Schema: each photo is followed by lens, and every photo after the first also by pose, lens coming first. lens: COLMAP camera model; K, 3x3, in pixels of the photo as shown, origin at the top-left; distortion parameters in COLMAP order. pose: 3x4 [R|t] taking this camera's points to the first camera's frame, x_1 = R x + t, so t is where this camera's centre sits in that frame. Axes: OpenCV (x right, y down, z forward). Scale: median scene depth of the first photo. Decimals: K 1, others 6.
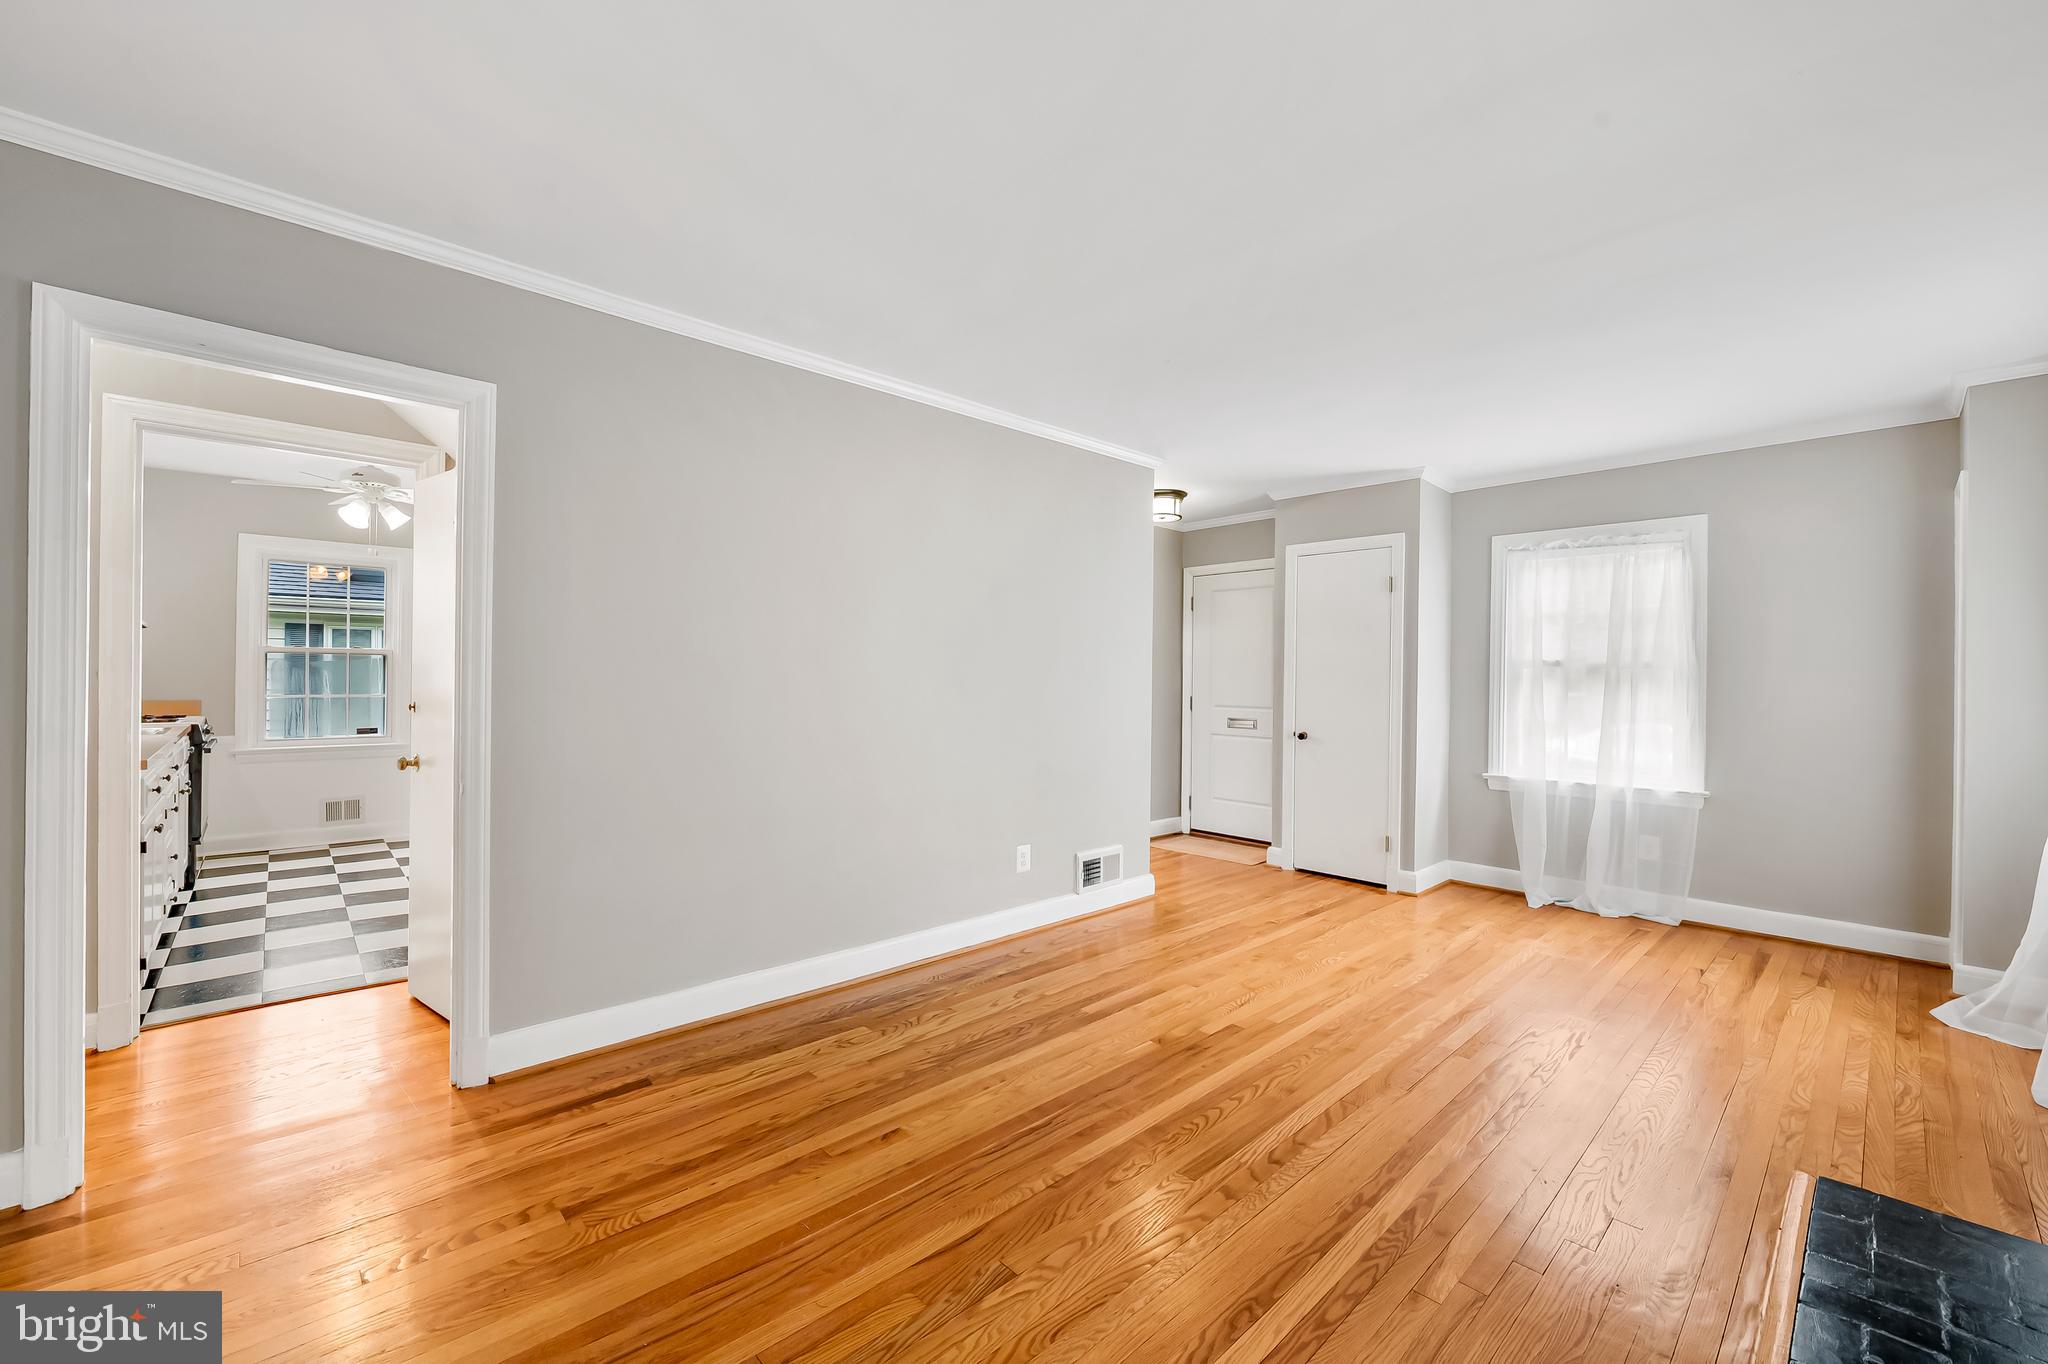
lens RADIAL K [[836.5, 0, 1036.4], [0, 836.5, 676.2], [0, 0, 1]] dist [-0.009314, -0.000245]
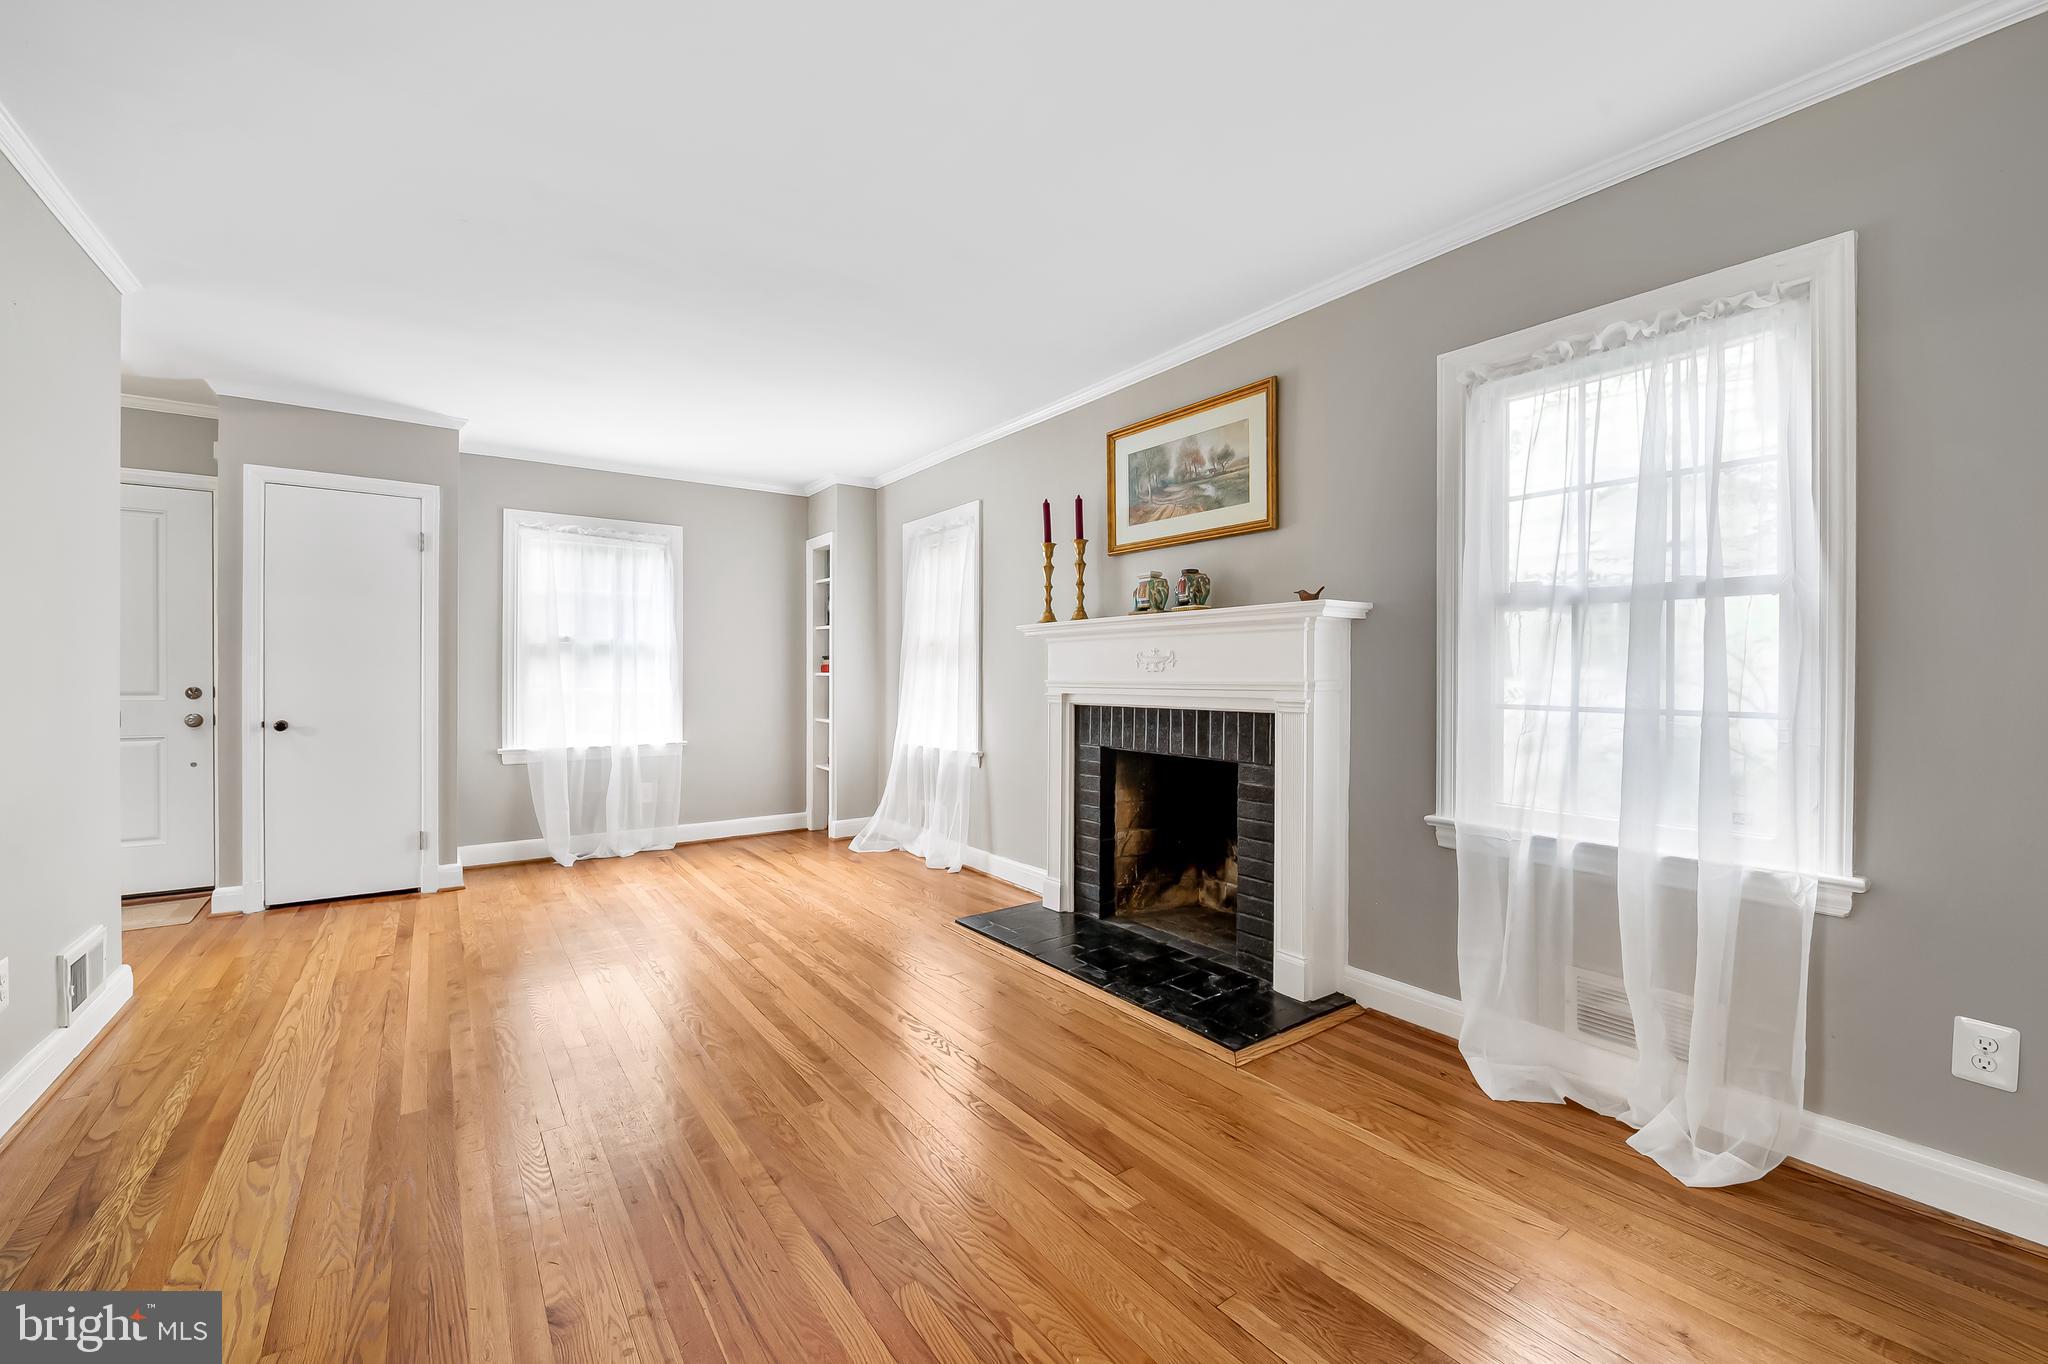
lens RADIAL K [[836.5, 0, 1040.2], [0, 836.5, 677.7], [0, 0, 1]] dist [-0.009314, -0.000245]
pose [[0.108215, -0.012535, 0.994048, -0.410039], [0.001988, 0.999921, 0.012393, 0.024558], [-0.994126, 0.000635, 0.108232, 0.296800]]
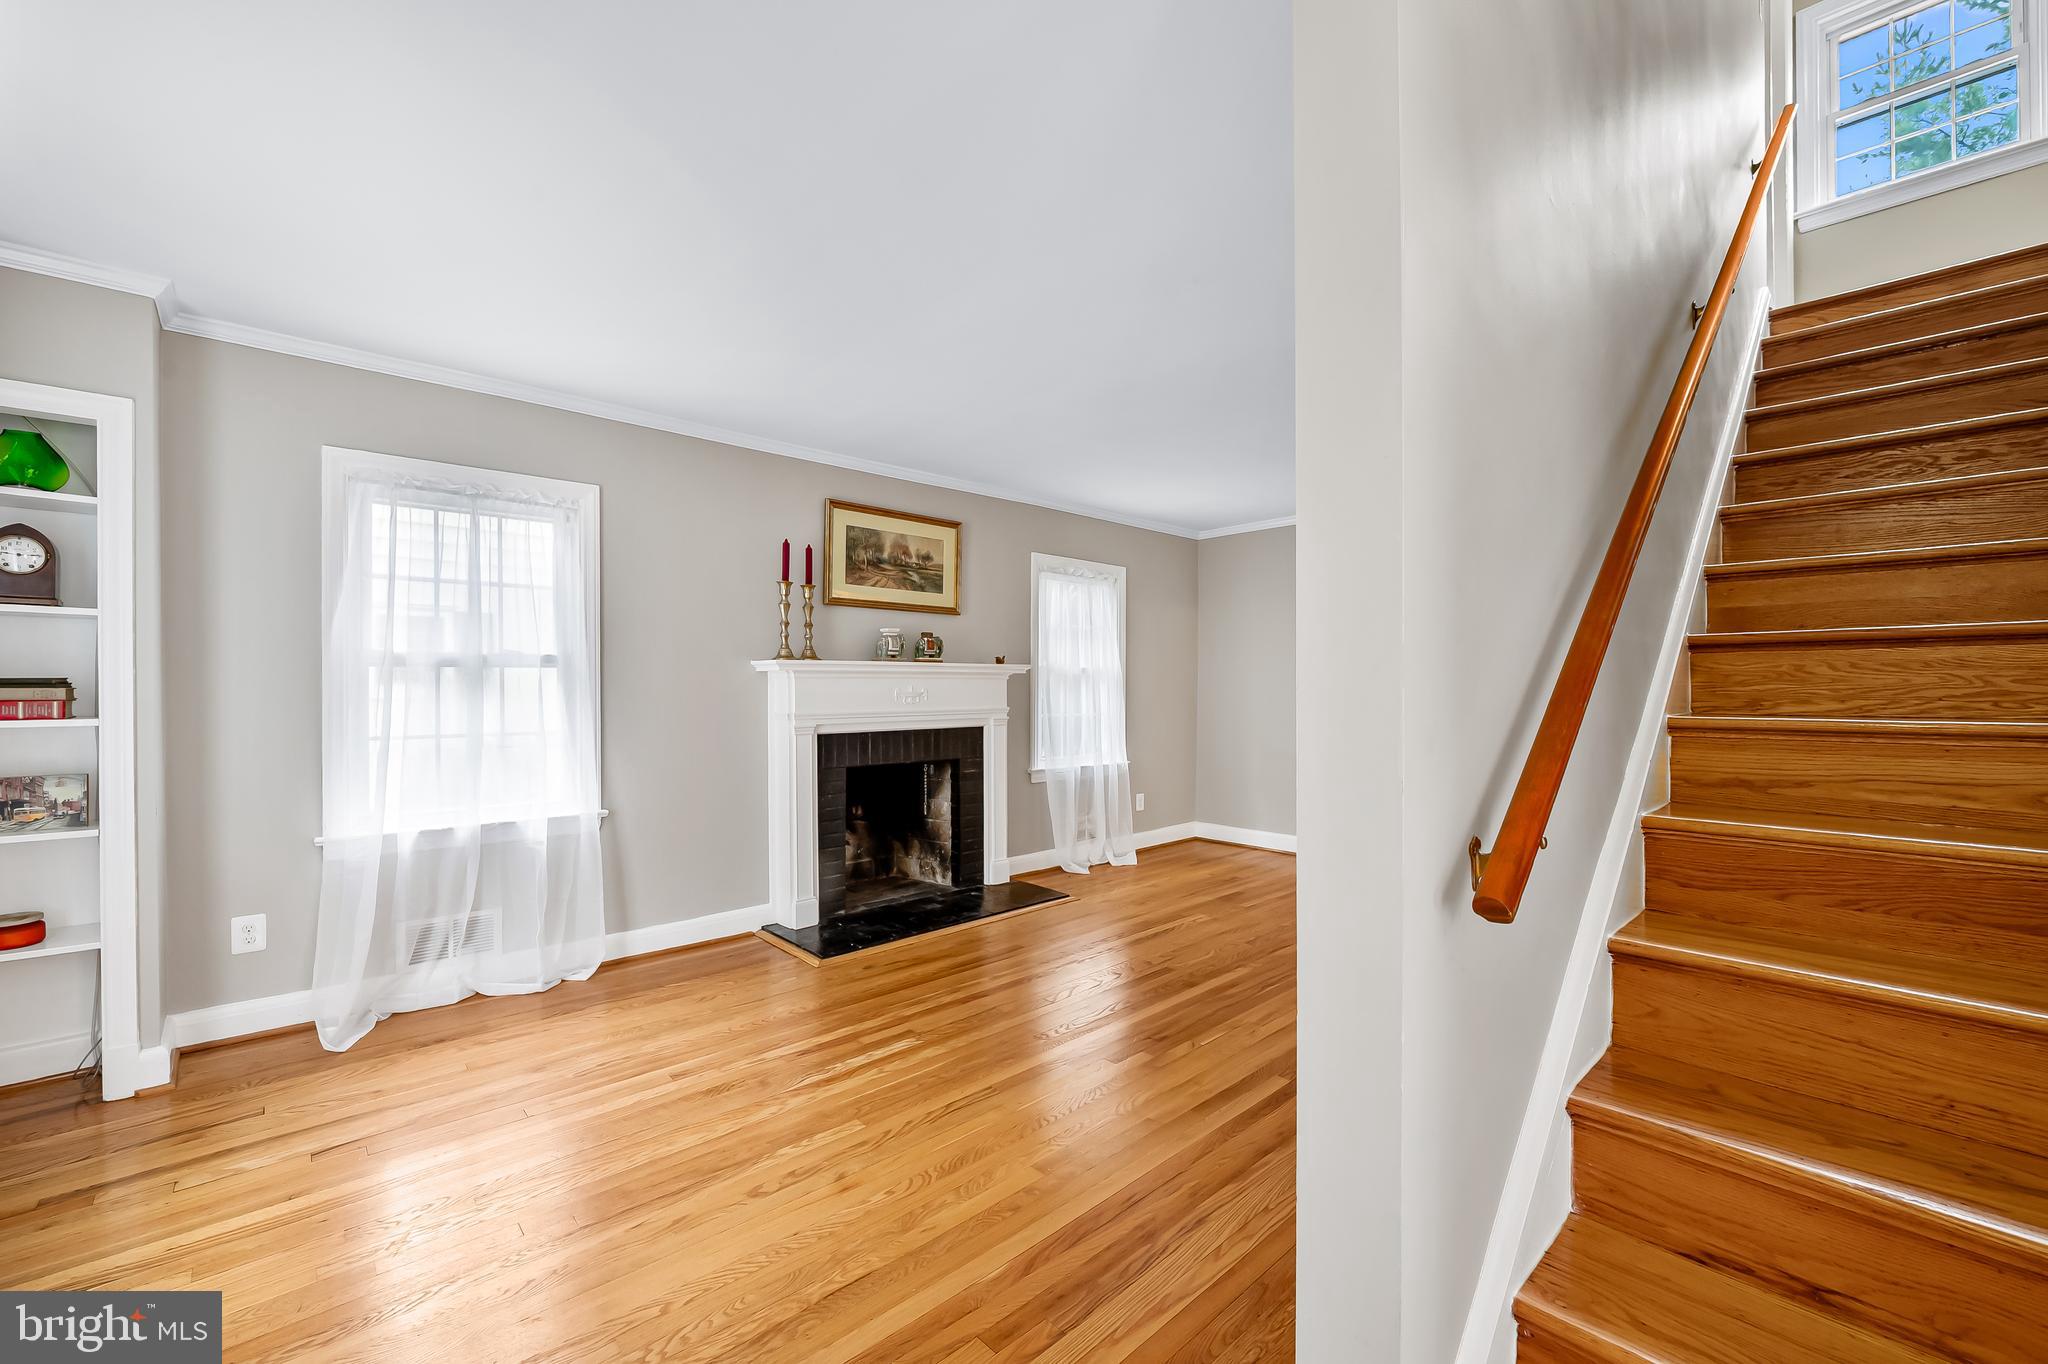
lens RADIAL K [[836.5, 0, 1009.3], [0, 836.5, 686.2], [0, 0, 1]] dist [-0.009314, -0.000245]
pose [[-0.999924, -0.009012, -0.008423, 0.253138], [-0.009030, 0.999957, 0.002098, 0.003882], [0.008403, 0.002174, -0.999962, 1.336153]]
